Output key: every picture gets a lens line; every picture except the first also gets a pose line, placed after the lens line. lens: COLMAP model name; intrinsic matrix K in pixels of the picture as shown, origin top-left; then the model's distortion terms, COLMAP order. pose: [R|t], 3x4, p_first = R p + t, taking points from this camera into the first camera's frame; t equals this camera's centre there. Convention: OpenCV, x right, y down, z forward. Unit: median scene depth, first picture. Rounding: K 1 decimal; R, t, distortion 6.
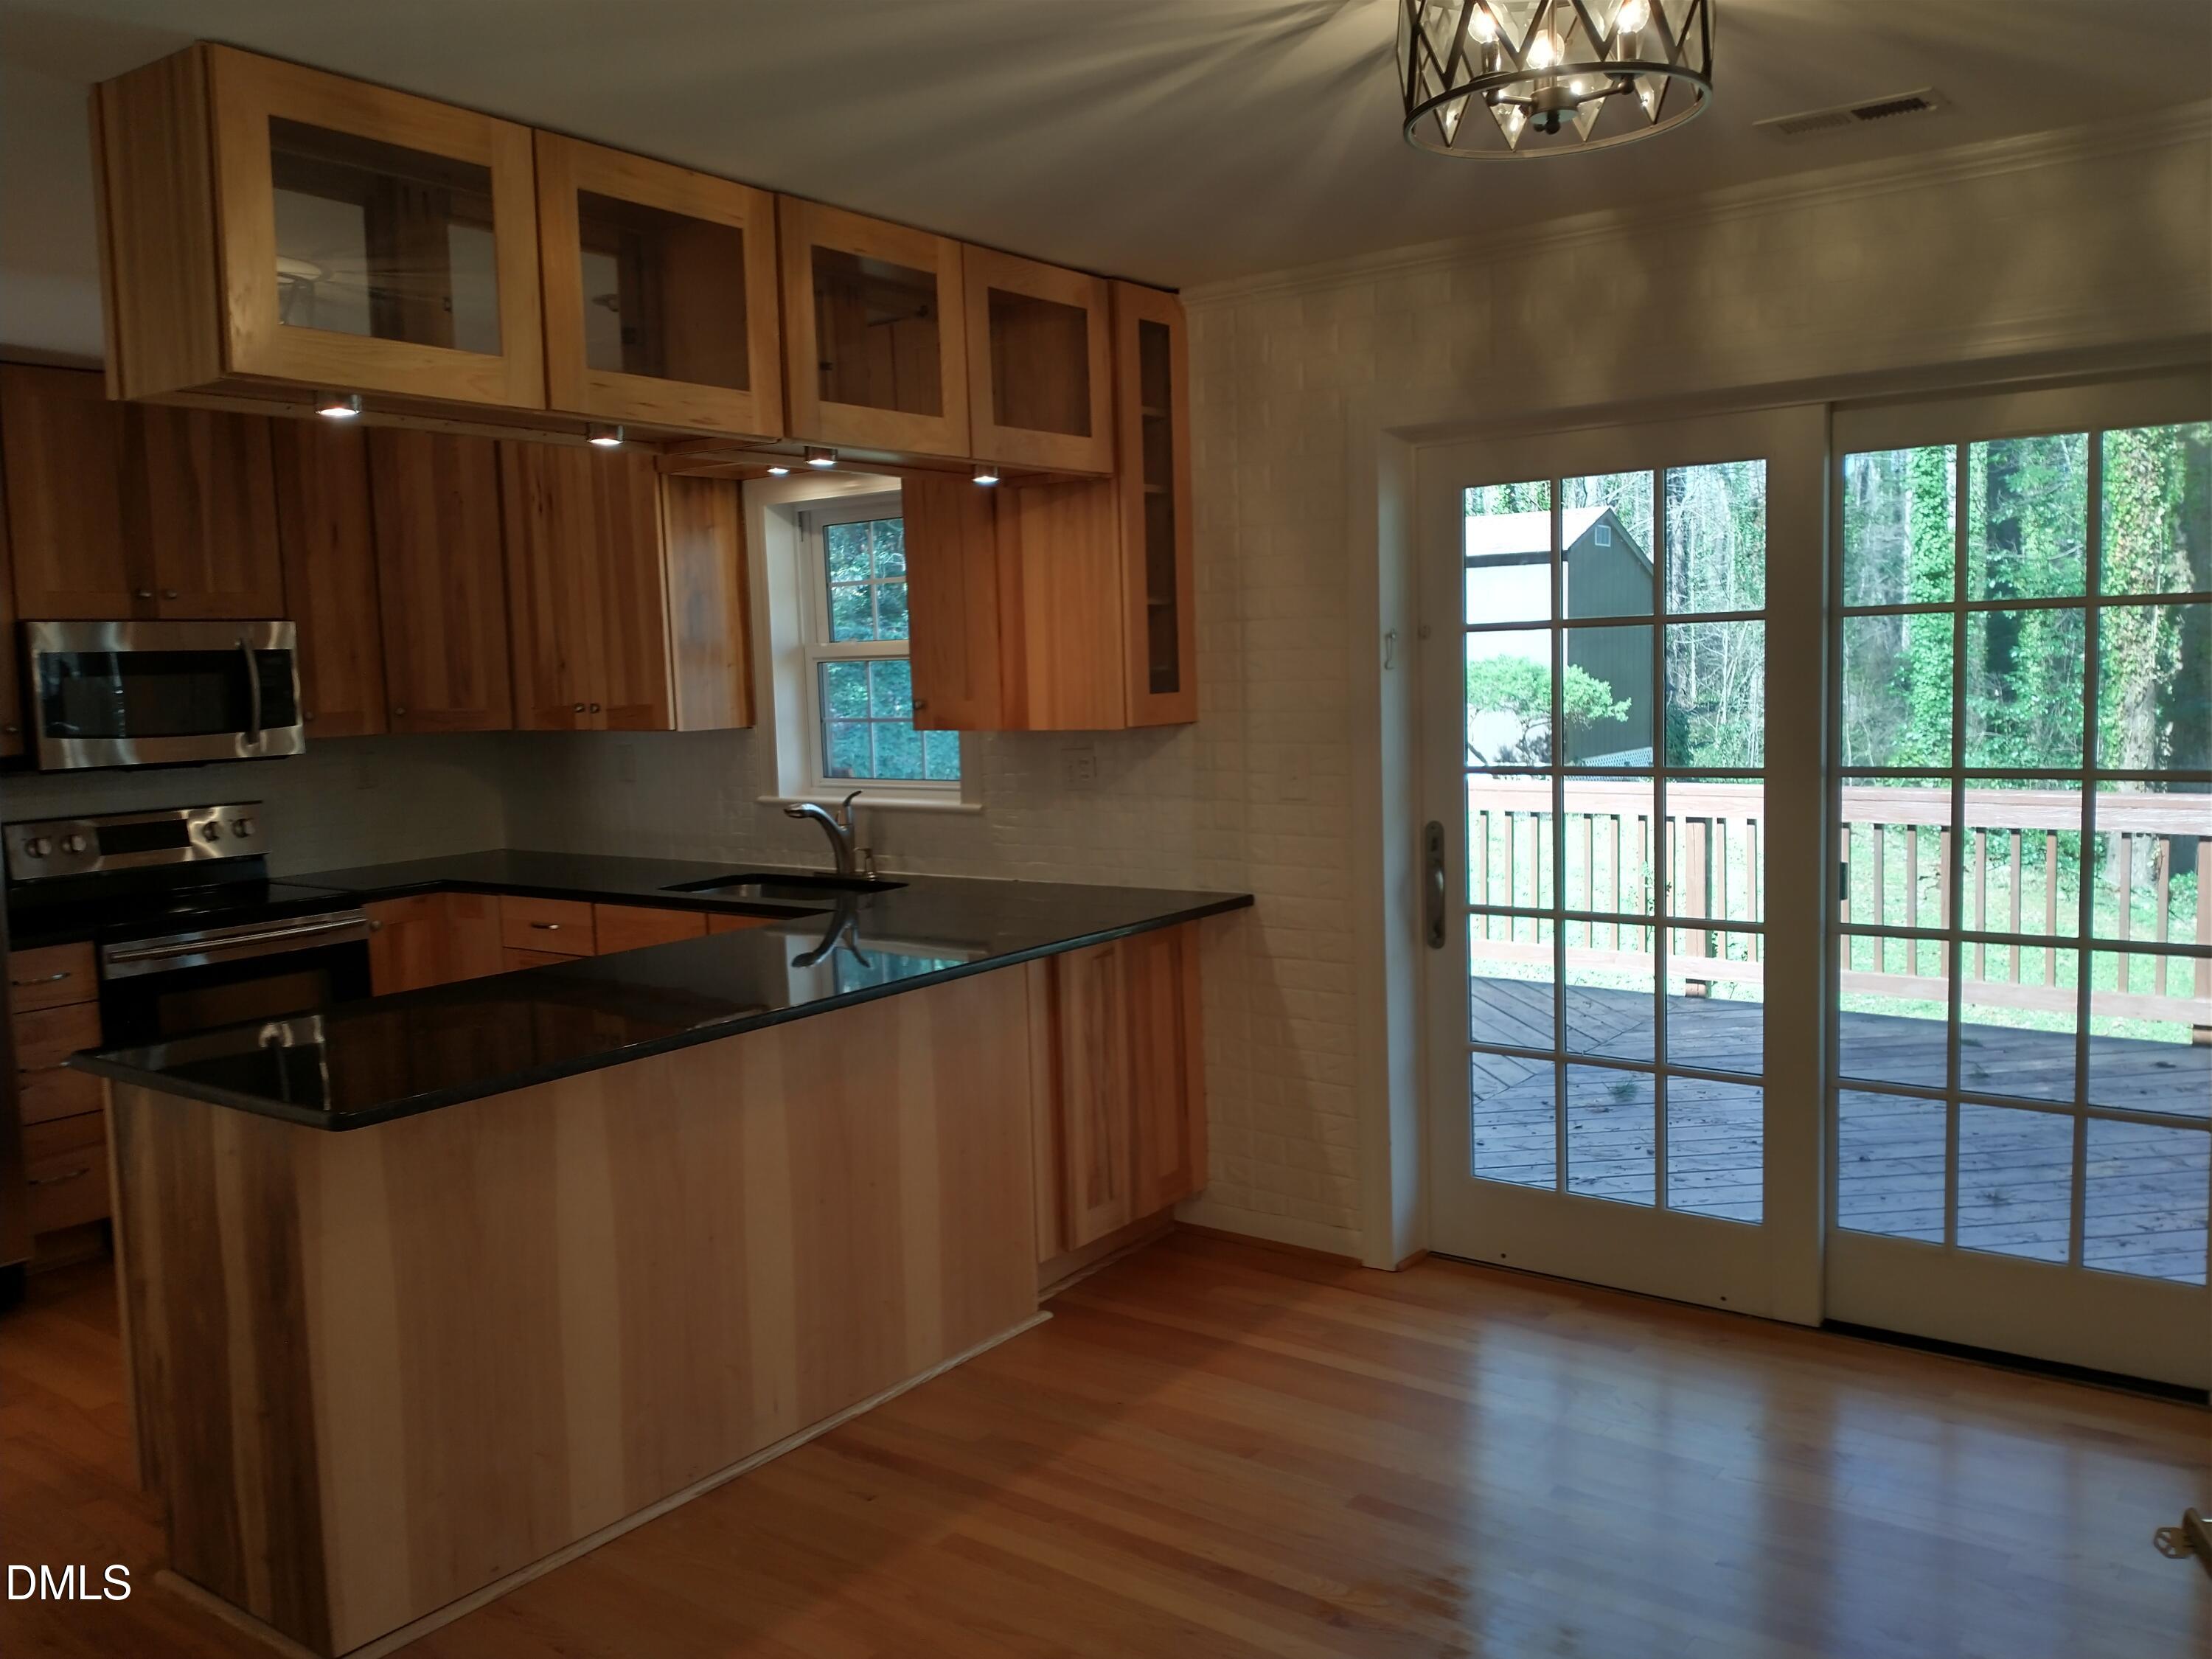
lens RADIAL K [[1735.2, 0, 1117.1], [0, 1735.2, 836.8], [0, 0, 1]] dist [0.053468, -0.094206]
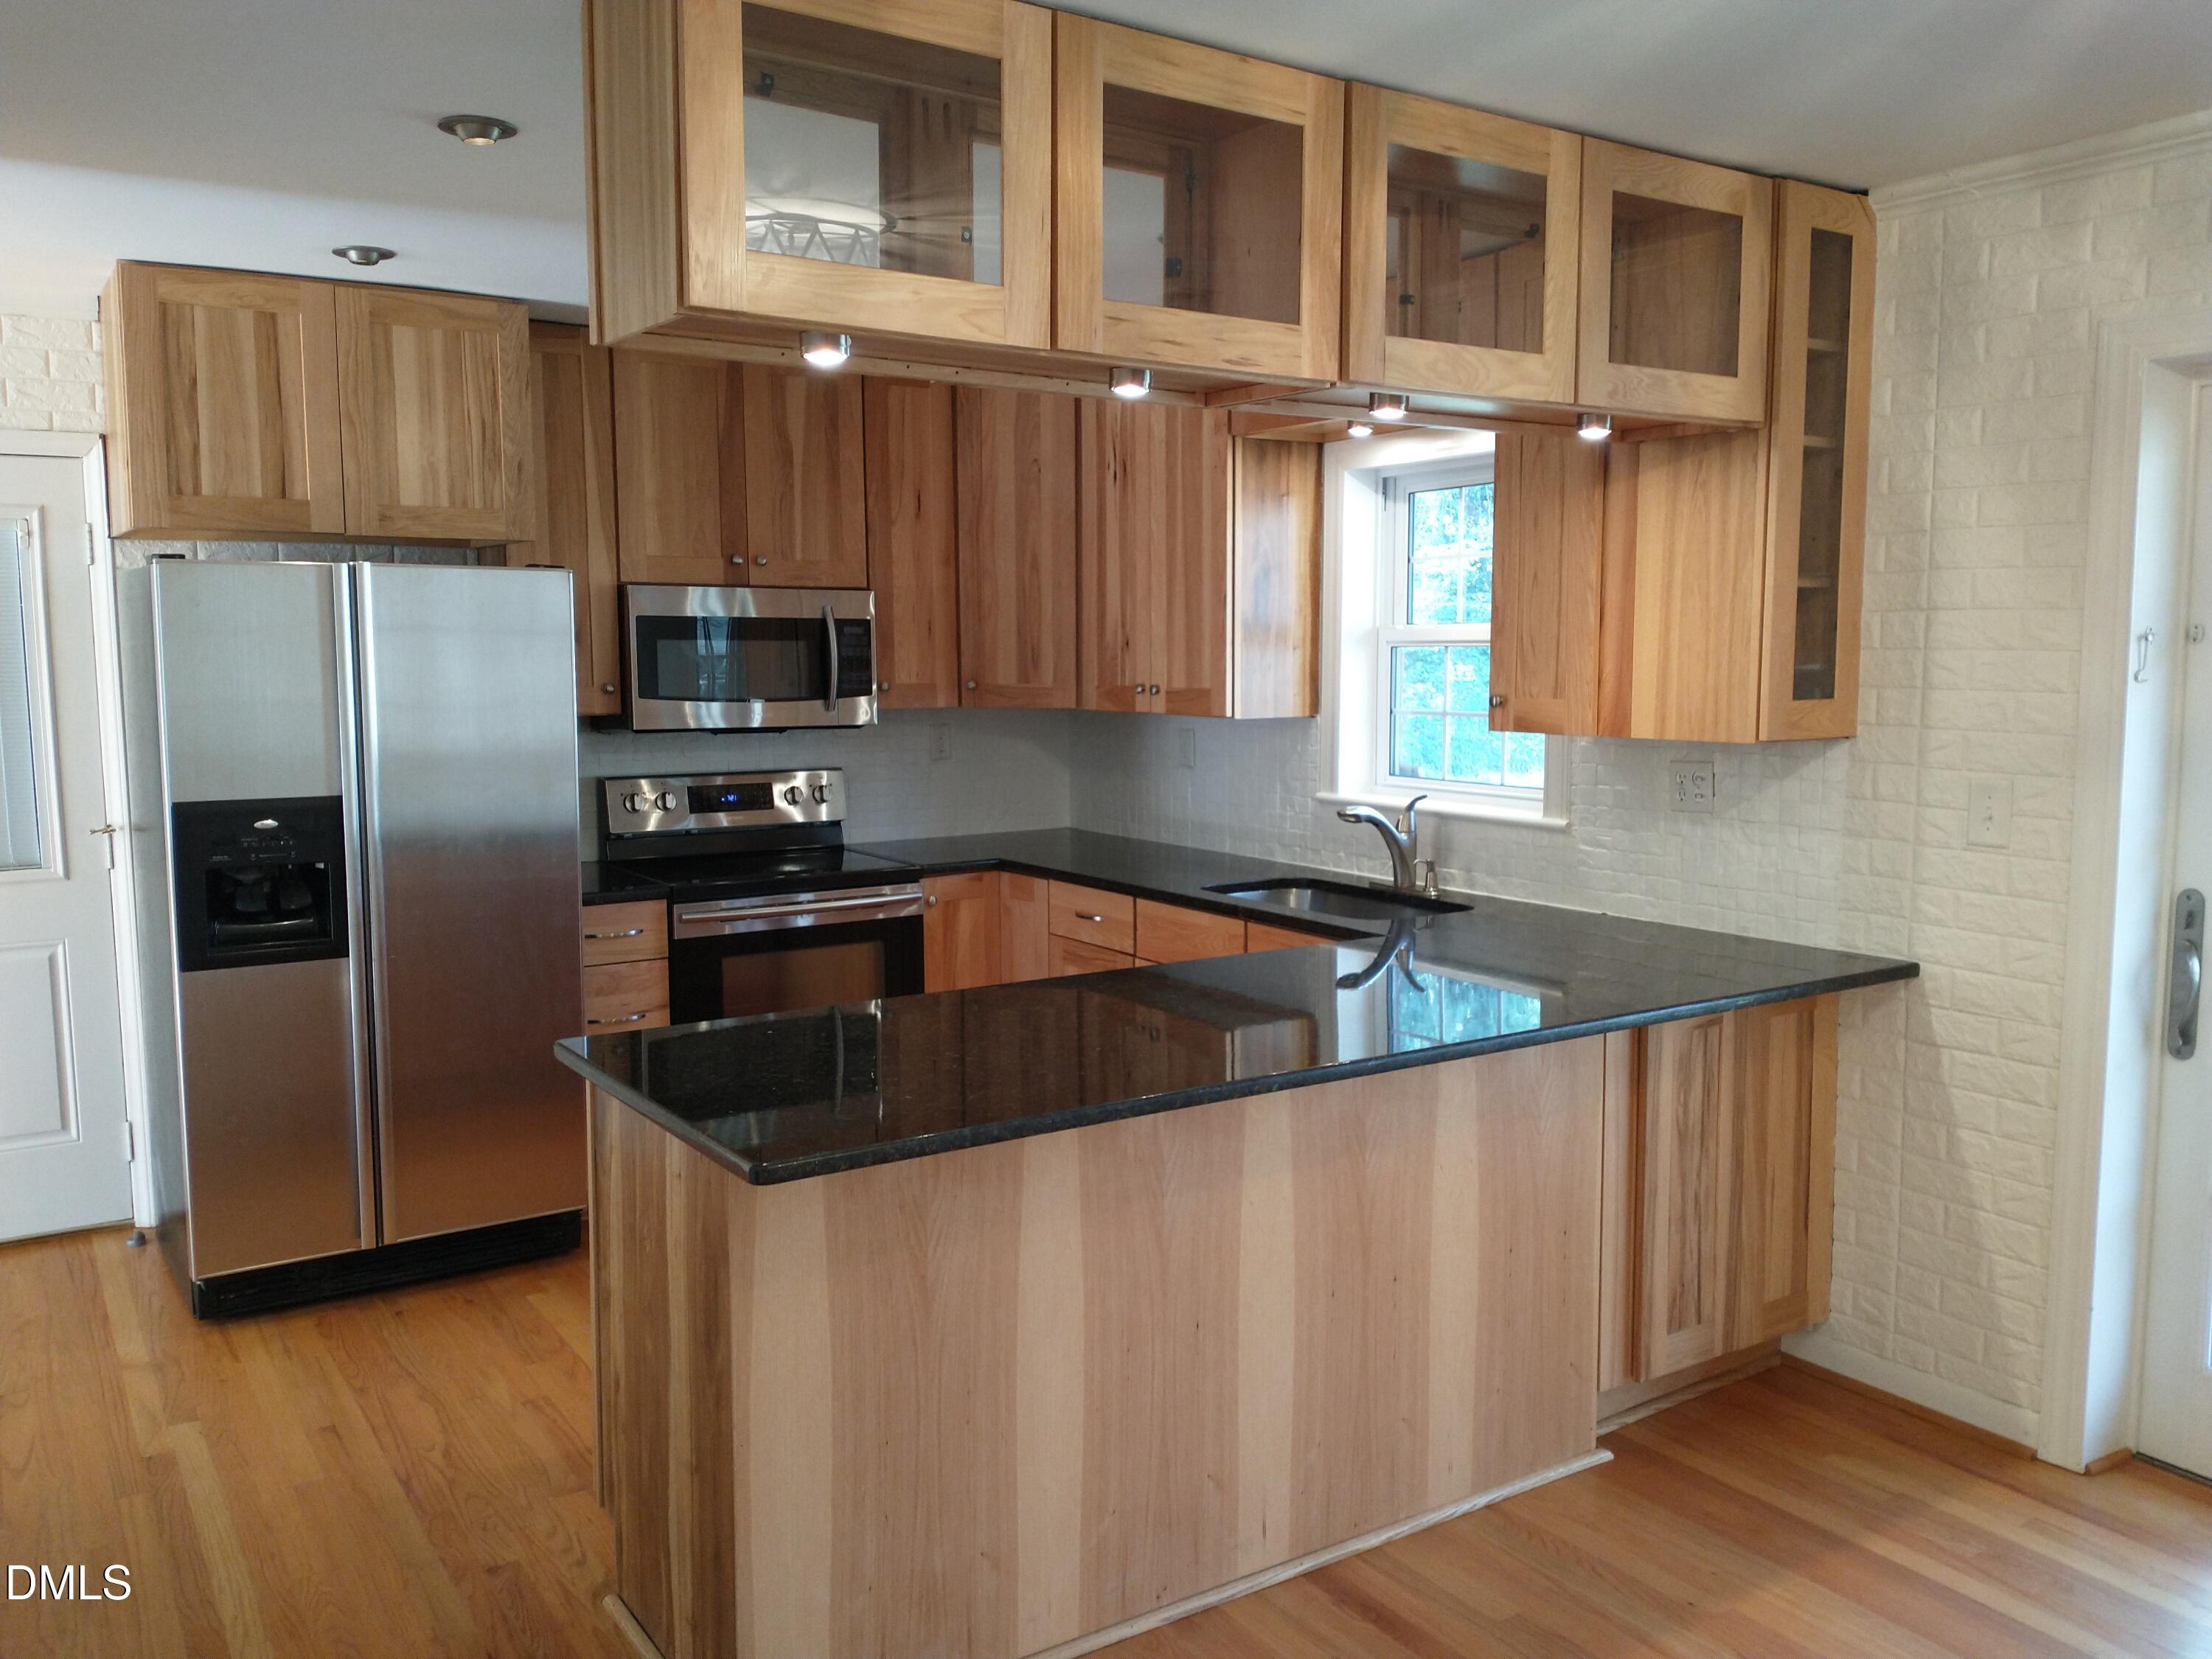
lens RADIAL K [[1735.2, 0, 1111.7], [0, 1735.2, 826.5], [0, 0, 1]] dist [0.053468, -0.094206]
pose [[0.939119, 0.064563, -0.337473, -0.000456], [-0.061655, 0.997910, 0.019340, -0.021417], [0.338016, 0.002645, 0.941137, 0.144366]]
